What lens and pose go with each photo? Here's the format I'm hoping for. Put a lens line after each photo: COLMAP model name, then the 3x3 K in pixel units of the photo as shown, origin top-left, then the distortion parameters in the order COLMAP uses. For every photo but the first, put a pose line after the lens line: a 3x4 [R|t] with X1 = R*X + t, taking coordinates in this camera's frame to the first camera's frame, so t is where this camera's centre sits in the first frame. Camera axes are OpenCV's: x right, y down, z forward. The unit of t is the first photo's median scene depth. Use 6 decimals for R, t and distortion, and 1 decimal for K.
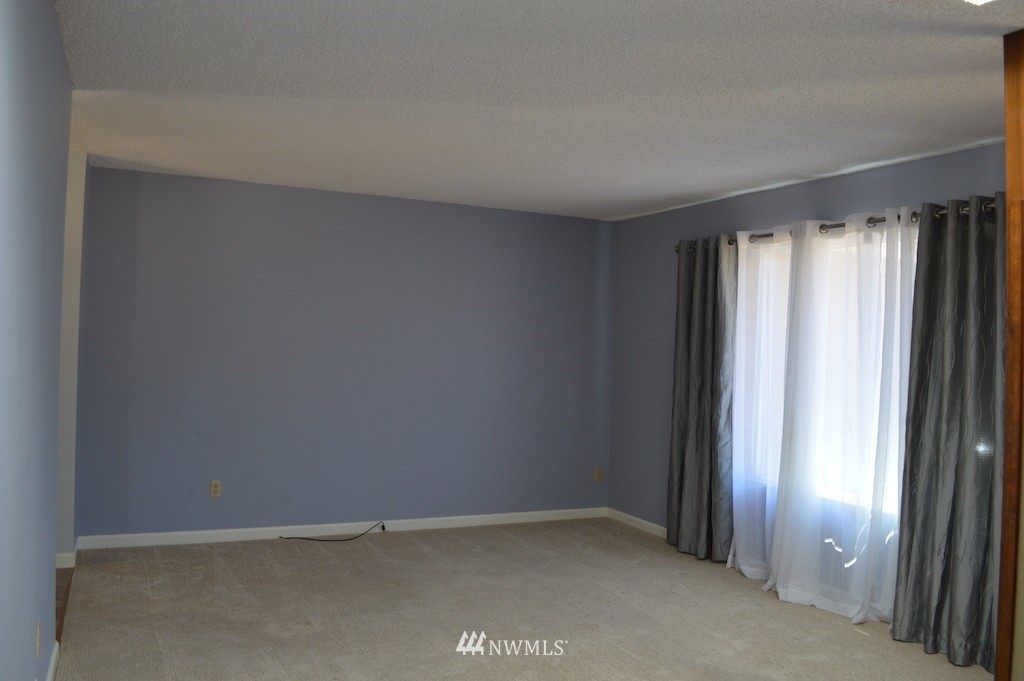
lens RADIAL K [[818.6, 0, 512.0], [0, 818.6, 340.5], [0, 0, 1]] dist [-0.081298, 0.005396]
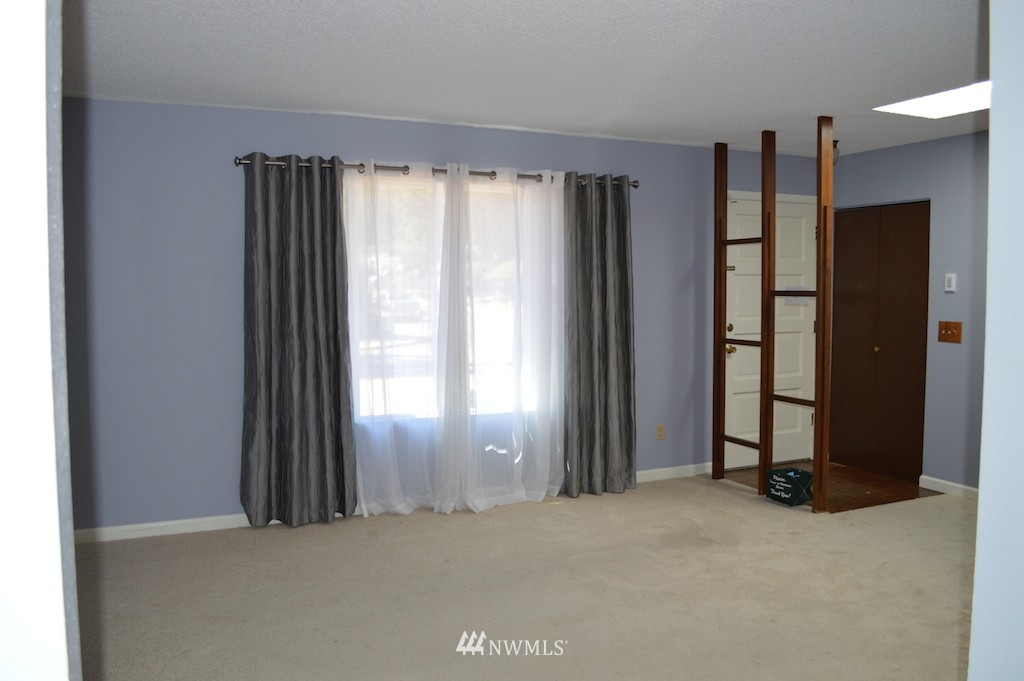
lens RADIAL K [[818.6, 0, 512.0], [0, 818.6, 340.5], [0, 0, 1]] dist [-0.081298, 0.005396]
pose [[0.032484, -0.048392, 0.998300, -0.771039], [0.014133, 0.998750, 0.047954, 0.039902], [-0.999372, 0.012552, 0.033128, 0.933215]]
